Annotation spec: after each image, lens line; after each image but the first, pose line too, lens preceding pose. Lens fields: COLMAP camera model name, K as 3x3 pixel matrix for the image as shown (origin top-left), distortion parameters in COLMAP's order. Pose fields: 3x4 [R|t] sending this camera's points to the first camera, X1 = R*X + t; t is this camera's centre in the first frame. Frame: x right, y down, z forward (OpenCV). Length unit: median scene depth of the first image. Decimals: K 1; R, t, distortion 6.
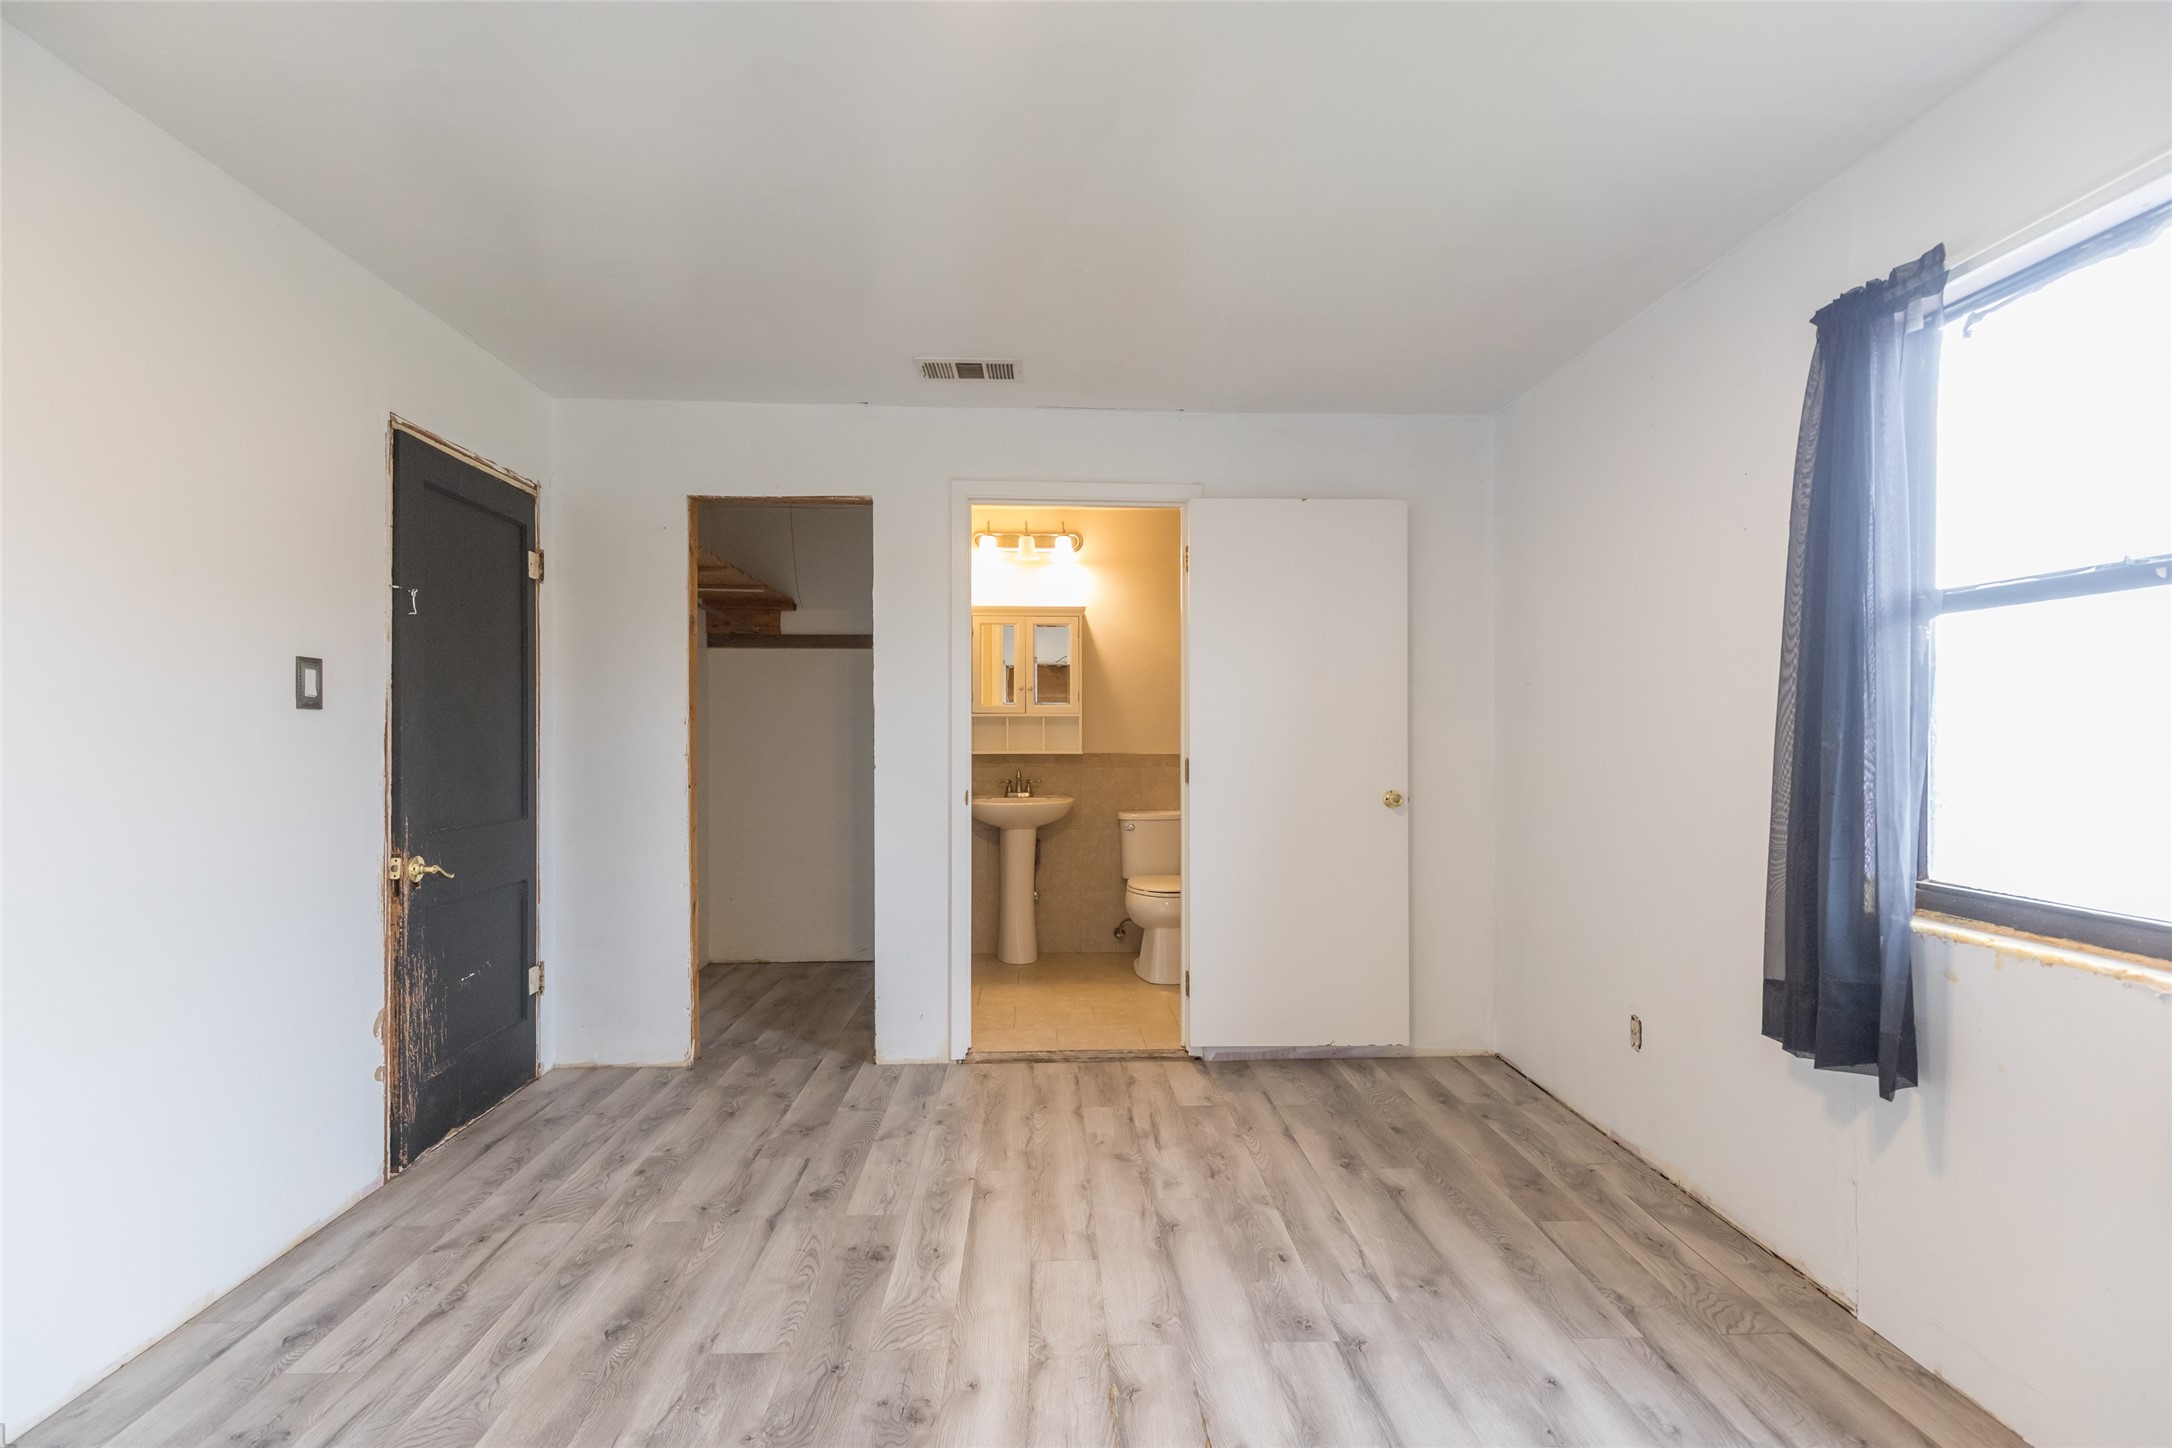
lens RADIAL K [[988.9, 0, 1076.6], [0, 988.9, 728.6], [0, 0, 1]] dist [0.009597, -0.002834]
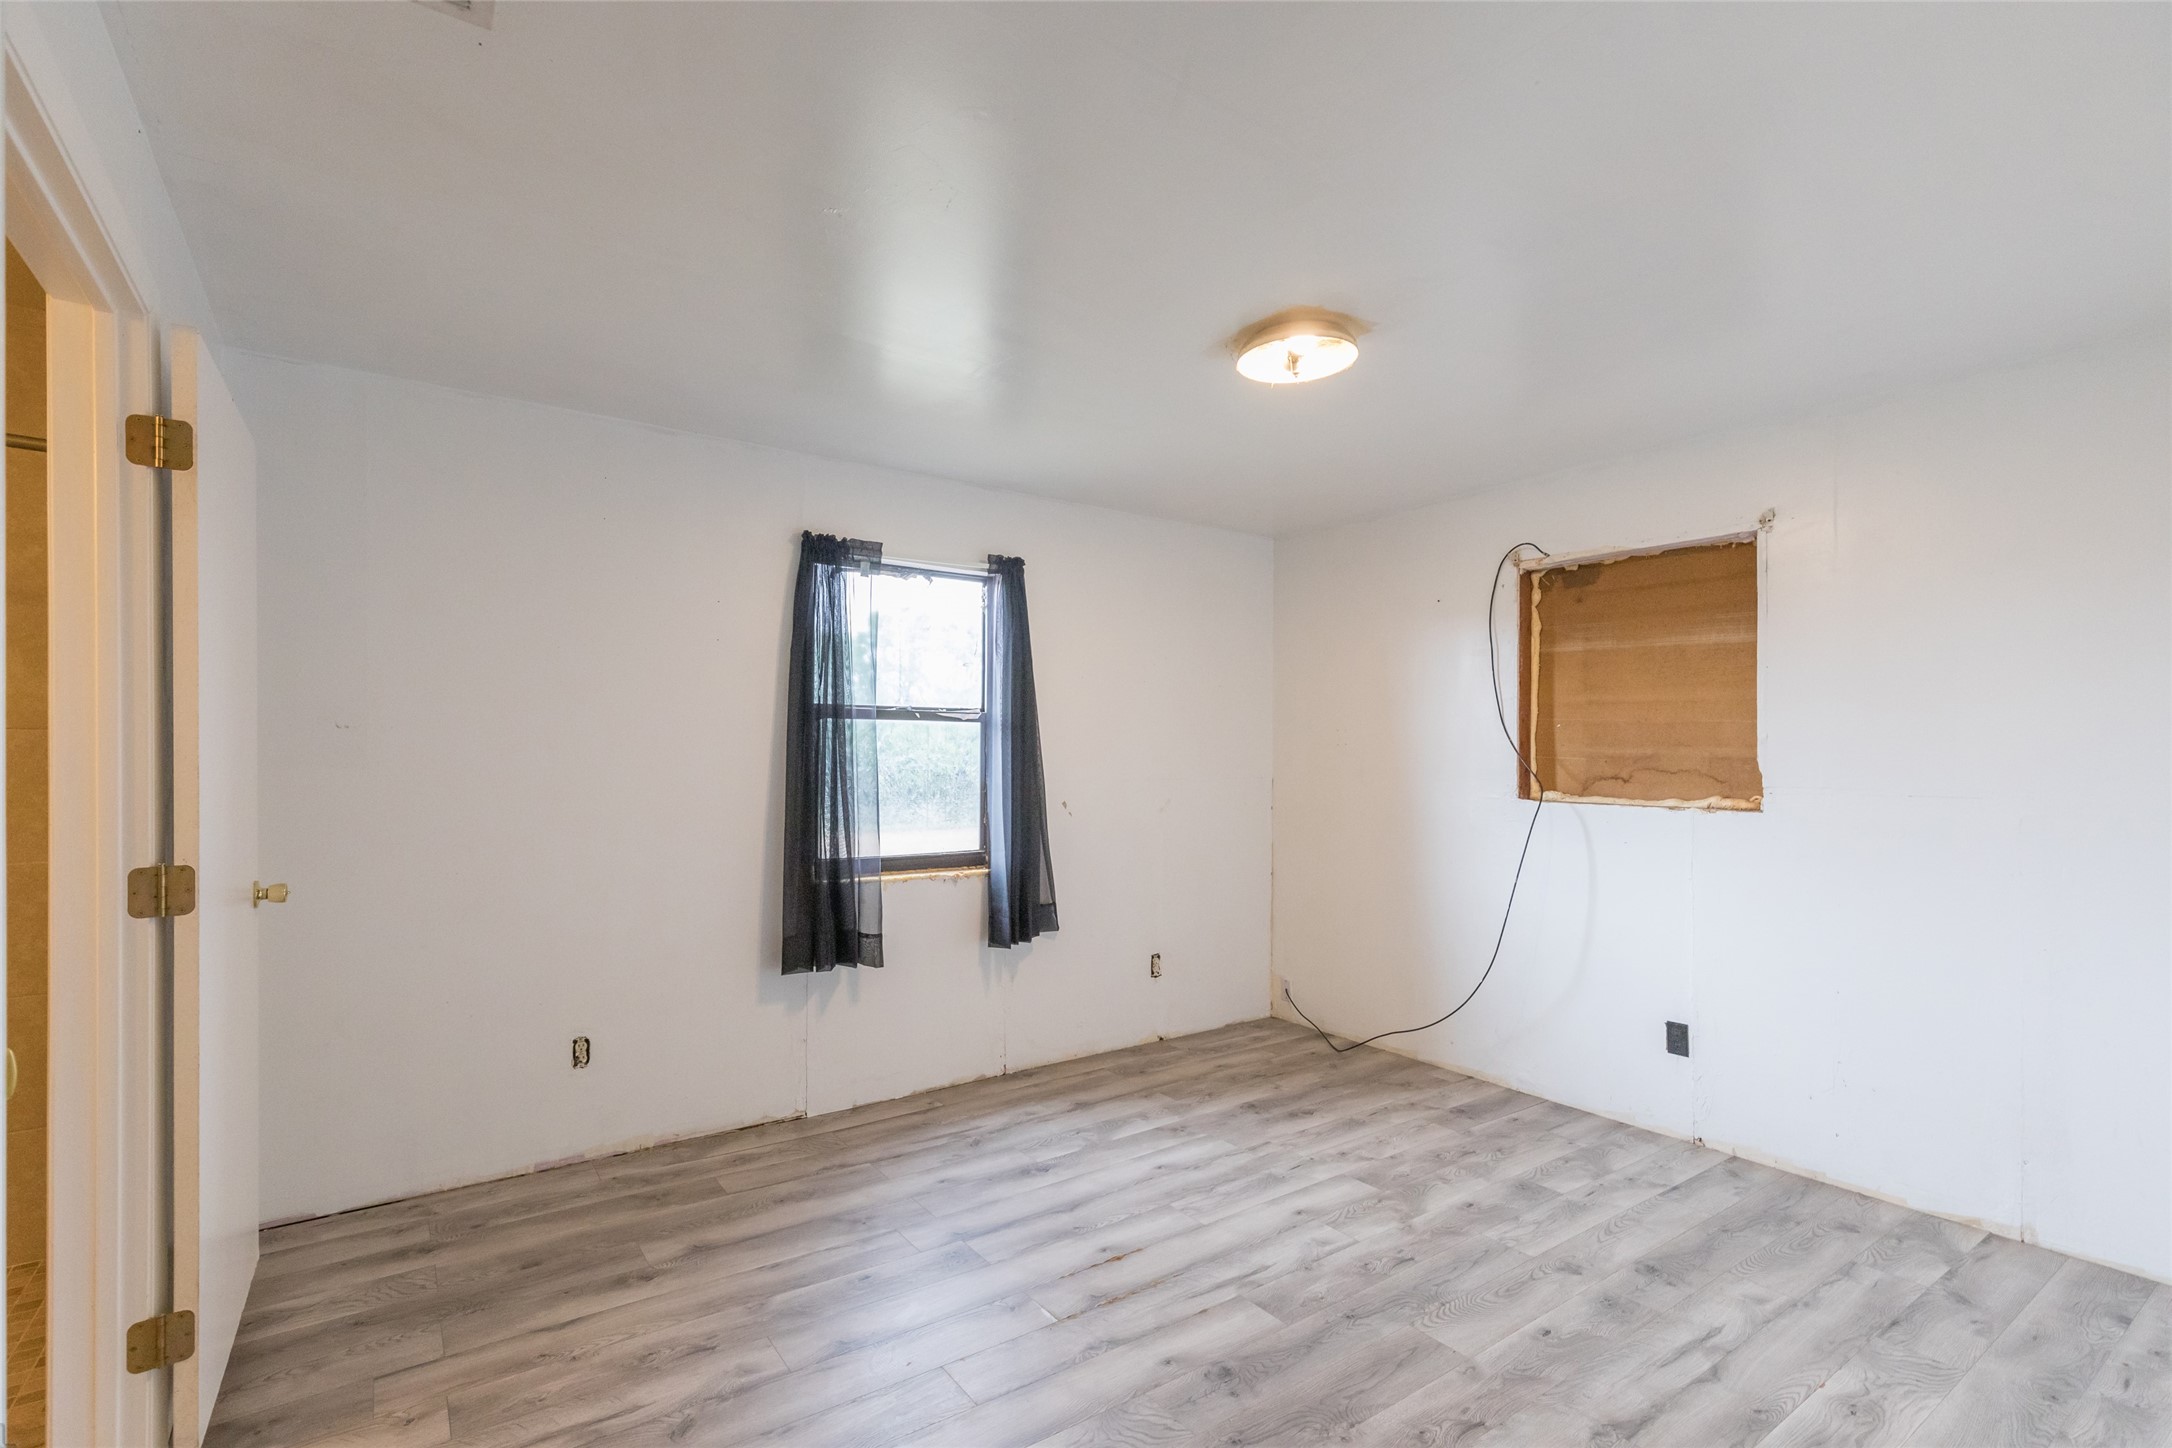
lens RADIAL K [[988.9, 0, 1079.6], [0, 988.9, 743.9], [0, 0, 1]] dist [0.009597, -0.002834]
pose [[-0.553529, 0.002874, 0.832825, -1.061165], [-0.008891, 0.999917, -0.009360, -0.053893], [-0.832783, -0.012586, -0.553457, 1.810931]]
